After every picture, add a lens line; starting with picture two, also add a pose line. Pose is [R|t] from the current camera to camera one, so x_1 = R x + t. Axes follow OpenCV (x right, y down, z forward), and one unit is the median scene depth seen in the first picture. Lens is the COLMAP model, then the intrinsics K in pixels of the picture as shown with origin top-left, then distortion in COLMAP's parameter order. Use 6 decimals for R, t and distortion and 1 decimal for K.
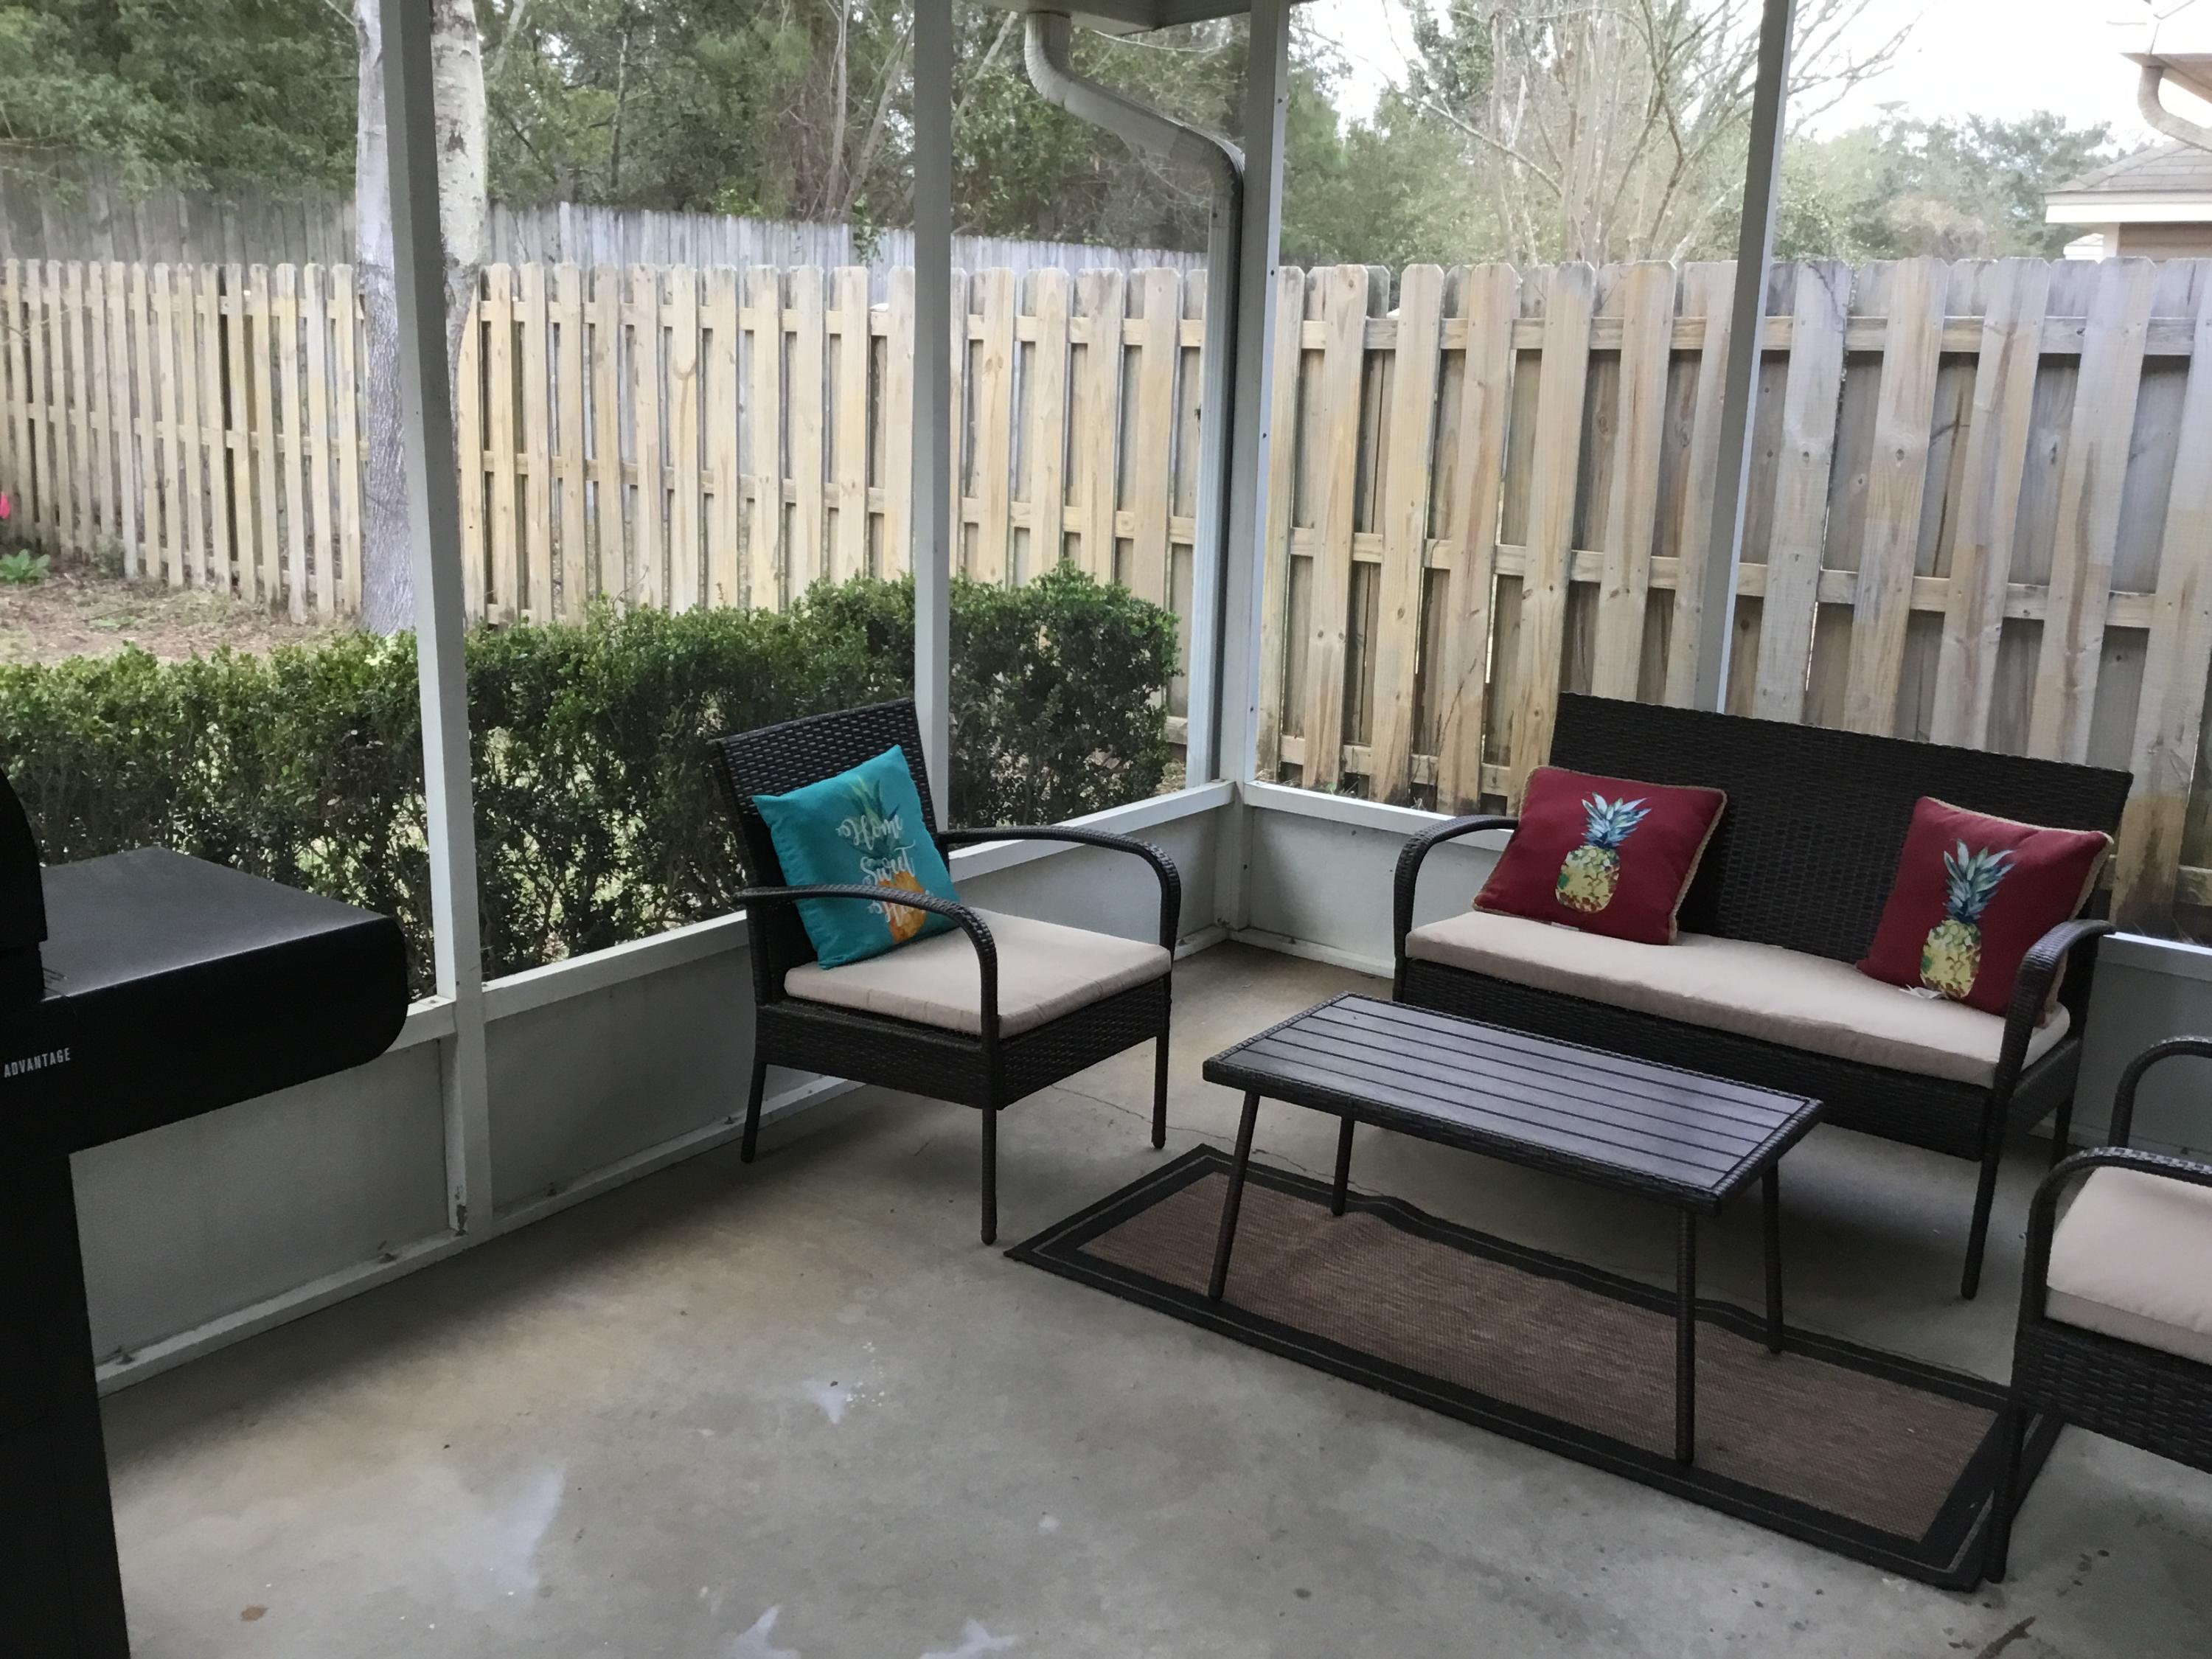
lens RADIAL K [[1990.3, 0, 1106.8], [0, 1990.3, 841.1], [0, 0, 1]] dist [0.117107, -0.188626]
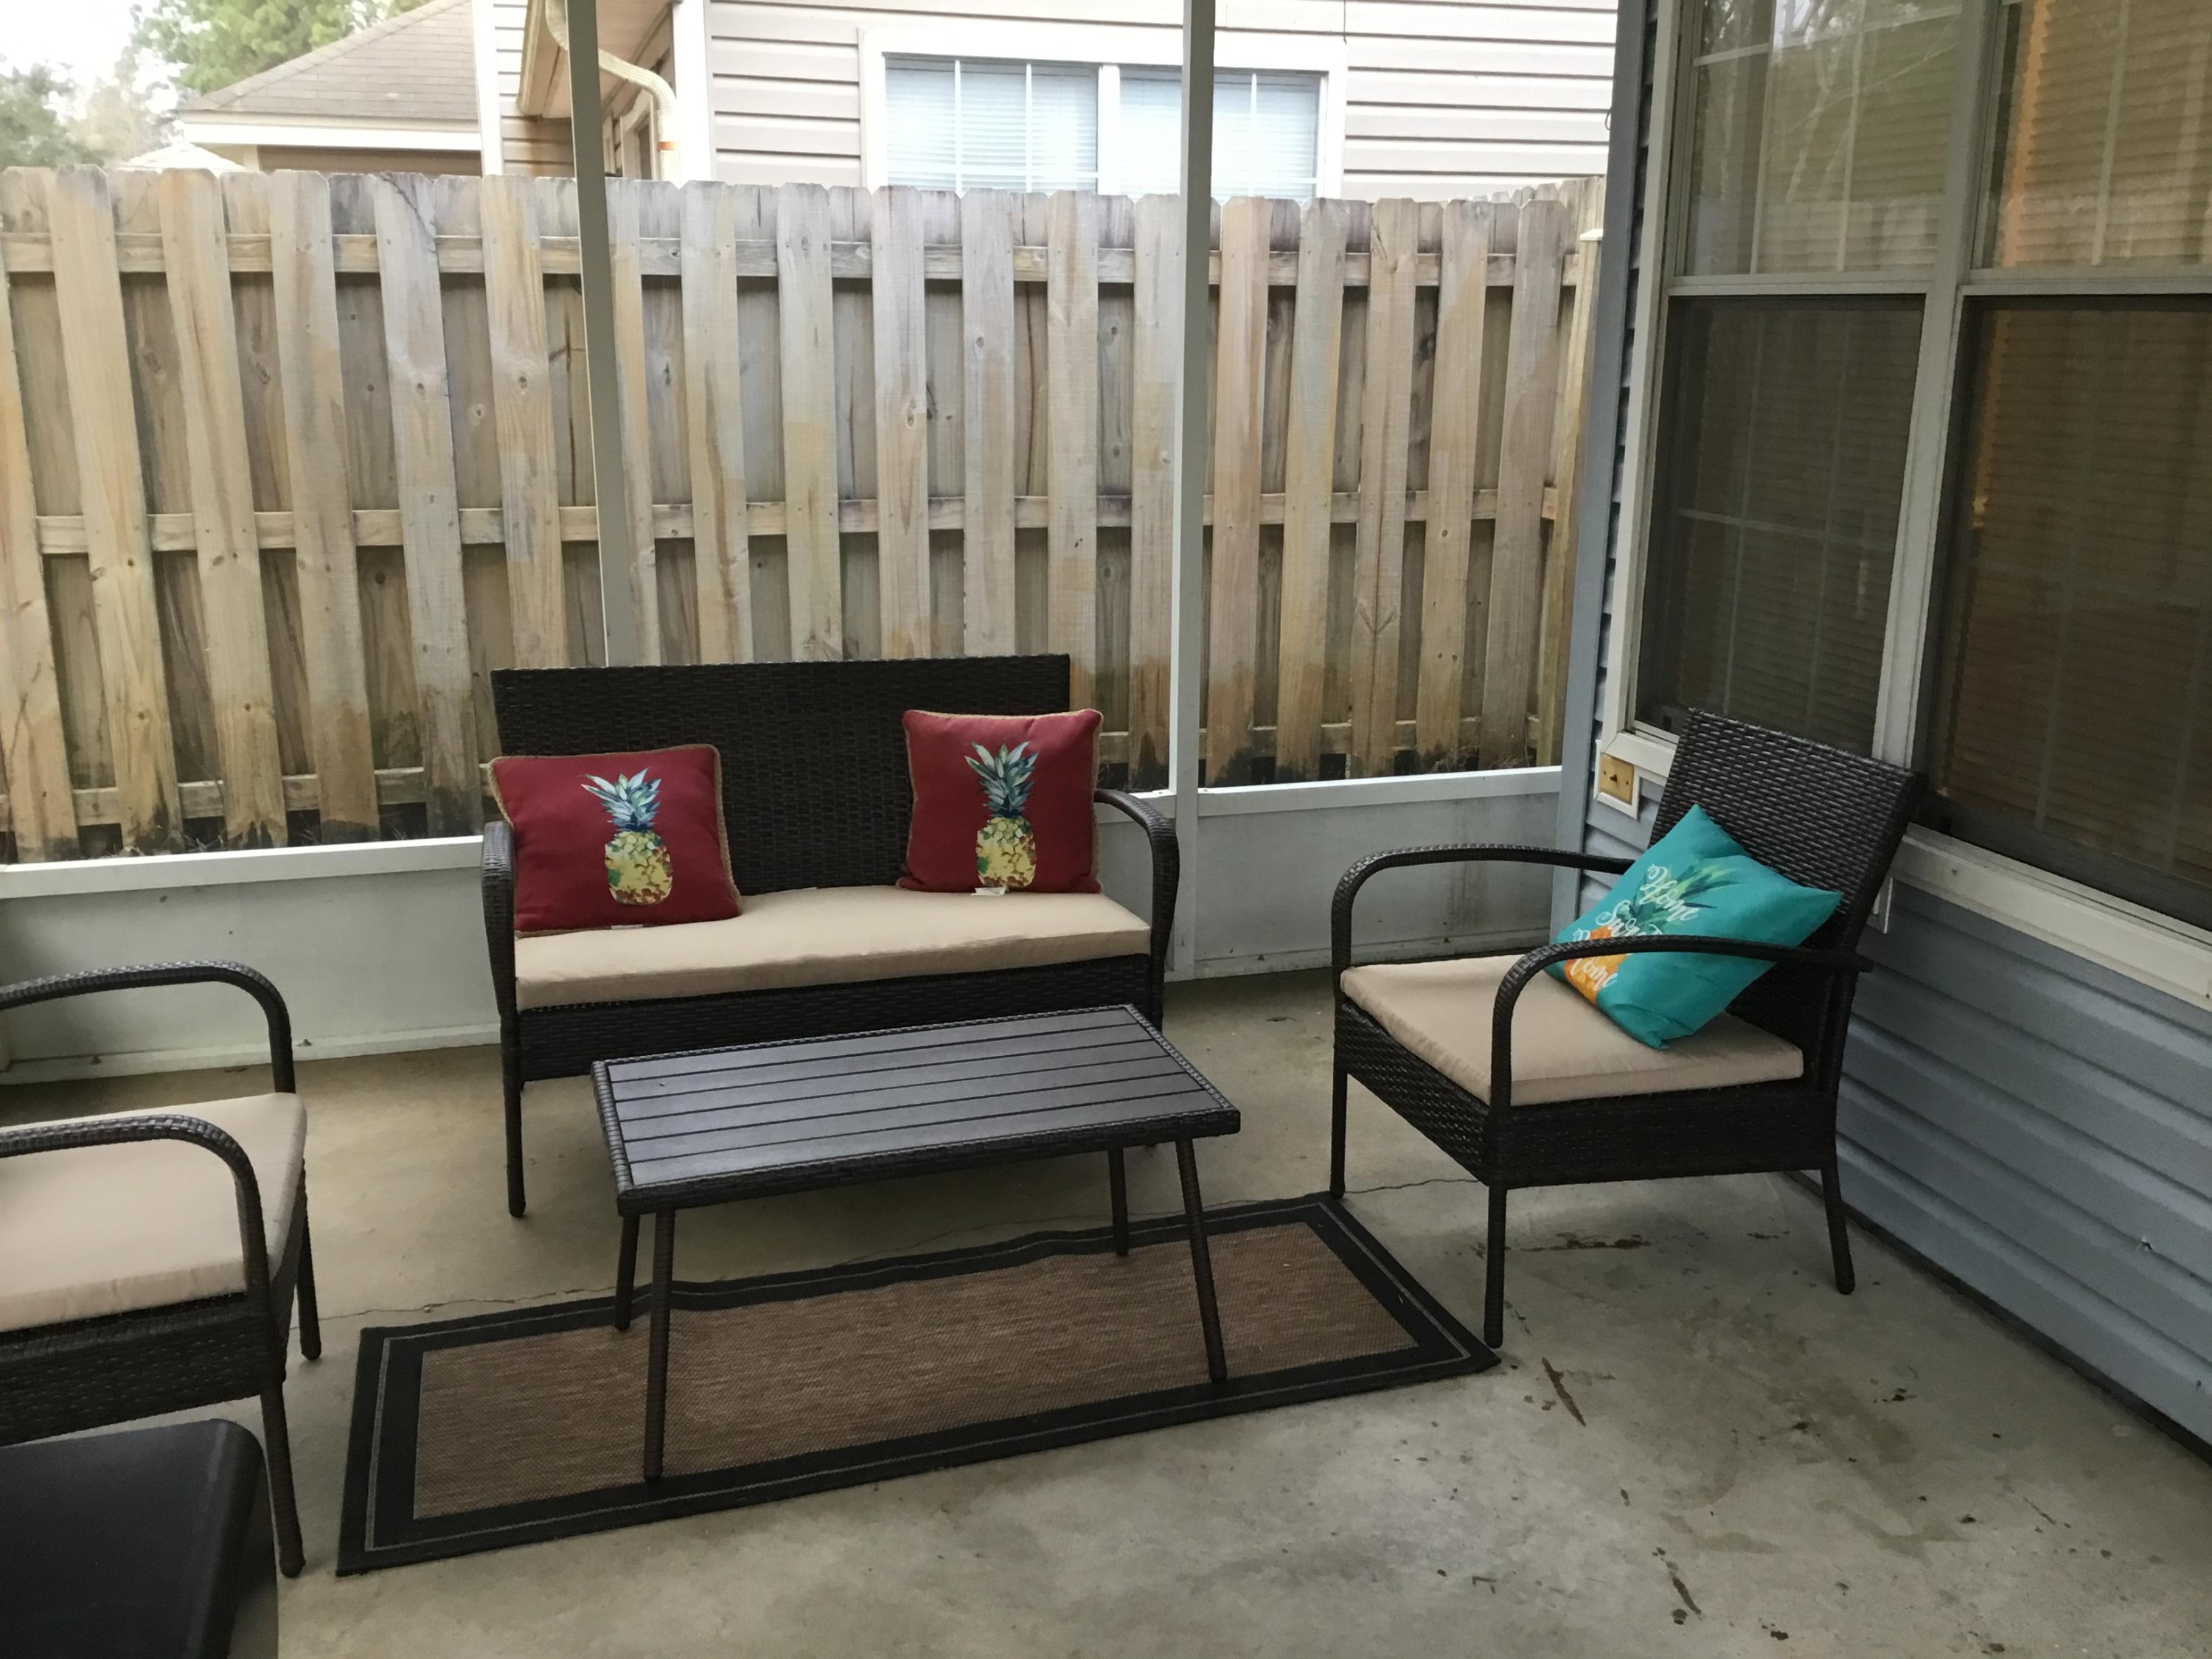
lens RADIAL K [[1990.3, 0, 1111.7], [0, 1990.3, 839.1], [0, 0, 1]] dist [0.117107, -0.188626]
pose [[0.593309, -0.229001, 0.771715, -0.314724], [0.203732, 0.970187, 0.131263, -0.066755], [-0.778767, 0.079343, 0.622275, 0.274816]]
